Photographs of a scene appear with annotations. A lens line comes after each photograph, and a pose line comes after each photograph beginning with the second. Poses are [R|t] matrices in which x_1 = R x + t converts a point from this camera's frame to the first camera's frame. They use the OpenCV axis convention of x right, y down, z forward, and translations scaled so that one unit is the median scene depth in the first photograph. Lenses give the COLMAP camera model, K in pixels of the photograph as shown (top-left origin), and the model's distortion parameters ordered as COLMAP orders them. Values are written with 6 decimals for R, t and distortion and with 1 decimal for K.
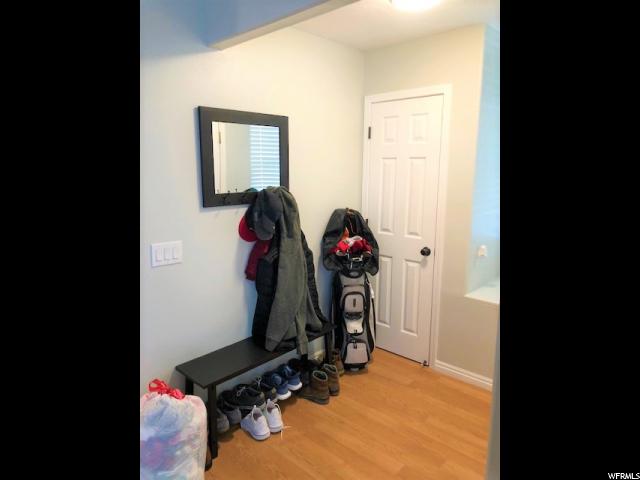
lens RADIAL K [[392.8, 0, 320.8], [0, 392.8, 237.7], [0, 0, 1]] dist [-0.000509, -0.005229]
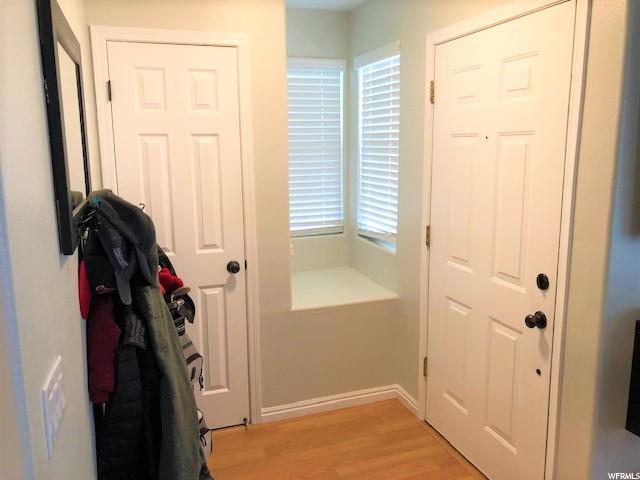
lens RADIAL K [[522.4, 0, 317.3], [0, 522.4, 239.3], [0, 0, 1]] dist [0.039796, -0.053563]
pose [[0.467776, -0.160976, 0.869064, -0.472505], [0.174008, 0.980803, 0.088013, -0.070957], [-0.866549, 0.110054, 0.486808, 0.403925]]
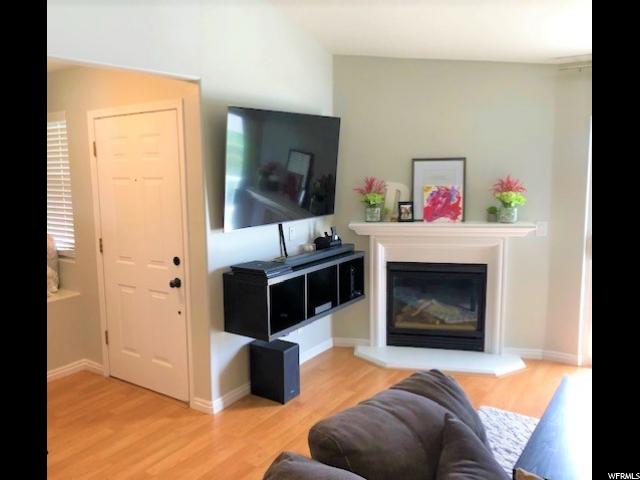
lens RADIAL K [[522.4, 0, 317.3], [0, 522.4, 241.0], [0, 0, 1]] dist [0.039796, -0.053563]
pose [[-0.177099, -0.126899, 0.975978, -0.781750], [0.186568, 0.969344, 0.159890, -0.079647], [-0.966348, 0.210402, -0.147995, 0.367583]]
